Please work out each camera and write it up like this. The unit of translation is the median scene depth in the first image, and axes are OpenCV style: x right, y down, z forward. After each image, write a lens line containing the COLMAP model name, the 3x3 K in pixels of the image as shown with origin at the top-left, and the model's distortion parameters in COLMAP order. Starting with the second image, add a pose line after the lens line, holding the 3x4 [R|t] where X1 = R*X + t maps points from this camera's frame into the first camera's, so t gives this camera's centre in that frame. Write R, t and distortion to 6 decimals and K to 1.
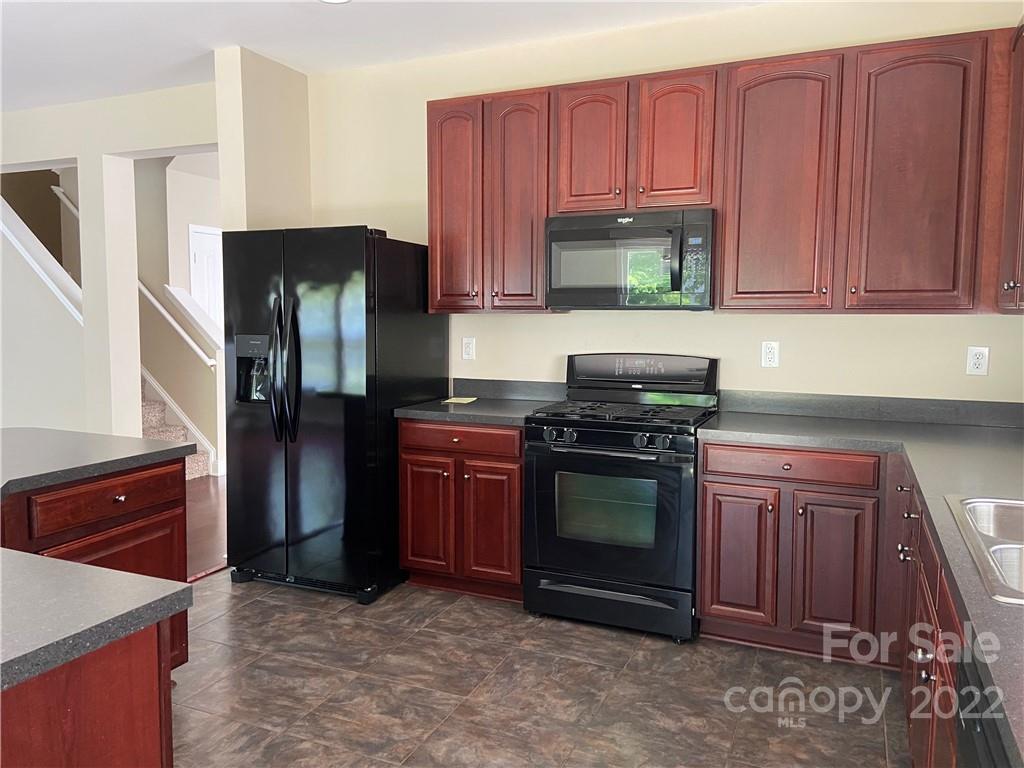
lens RADIAL K [[776.1, 0, 516.8], [0, 776.1, 368.7], [0, 0, 1]] dist [0.125585, -0.156167]
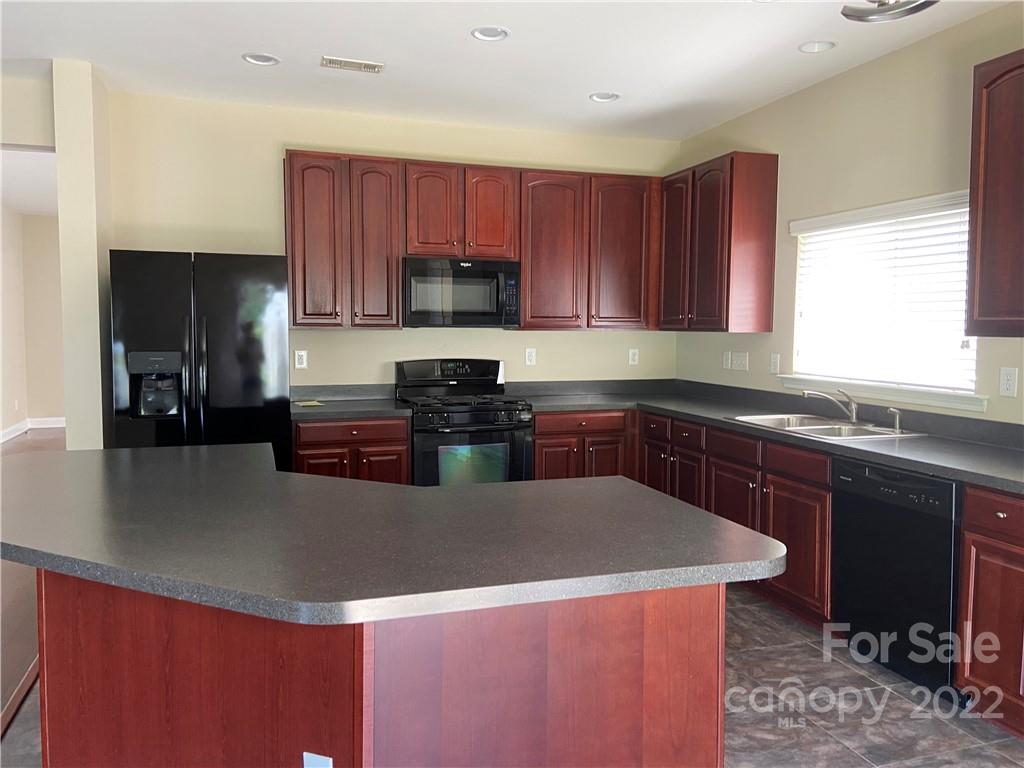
lens RADIAL K [[776.1, 0, 516.8], [0, 776.1, 368.7], [0, 0, 1]] dist [0.125585, -0.156167]
pose [[0.733501, -0.040073, 0.678506, -0.706826], [0.047246, 0.998852, 0.007918, -0.007393], [-0.678044, 0.026249, 0.734552, -0.089291]]
